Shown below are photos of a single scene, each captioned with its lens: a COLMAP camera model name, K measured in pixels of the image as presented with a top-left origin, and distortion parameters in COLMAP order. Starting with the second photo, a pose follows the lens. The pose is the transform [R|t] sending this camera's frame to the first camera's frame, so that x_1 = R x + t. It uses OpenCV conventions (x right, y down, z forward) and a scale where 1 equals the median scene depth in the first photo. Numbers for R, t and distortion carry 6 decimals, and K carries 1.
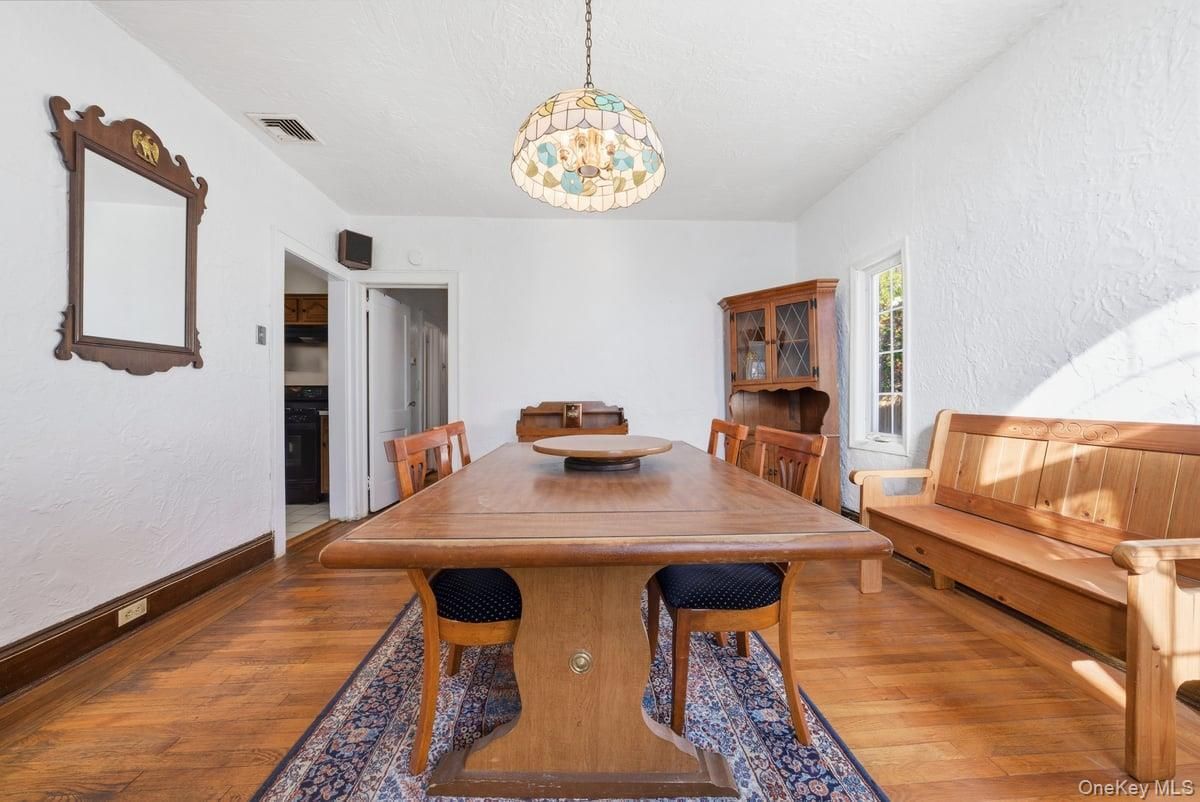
lens RADIAL K [[421.7, 0, 601.0], [0, 421.7, 400.0], [0, 0, 1]] dist [-0.026037, 0.003997]
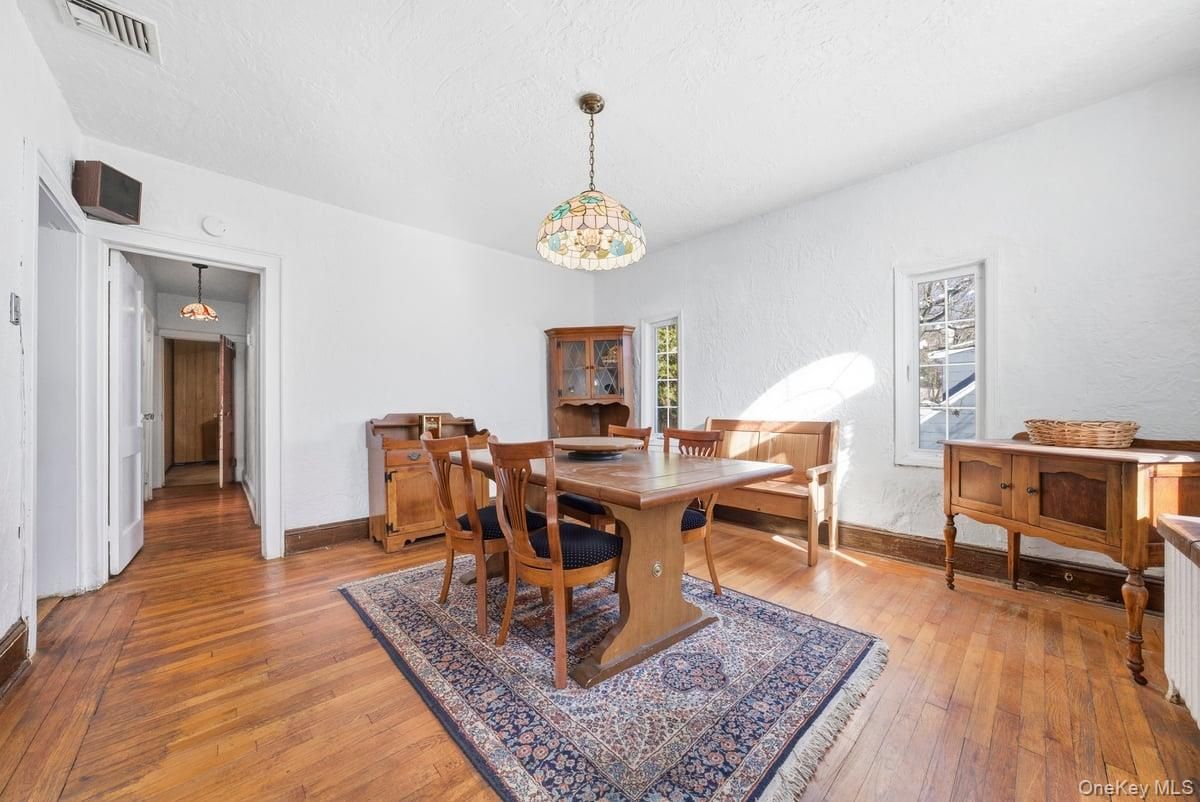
lens RADIAL K [[421.7, 0, 618.2], [0, 421.7, 406.2], [0, 0, 1]] dist [-0.026037, 0.003997]
pose [[0.759799, 0.008105, 0.650108, -0.702865], [0.001553, 0.999897, -0.014280, 0.003541], [-0.650157, 0.011860, 0.759708, -0.095480]]
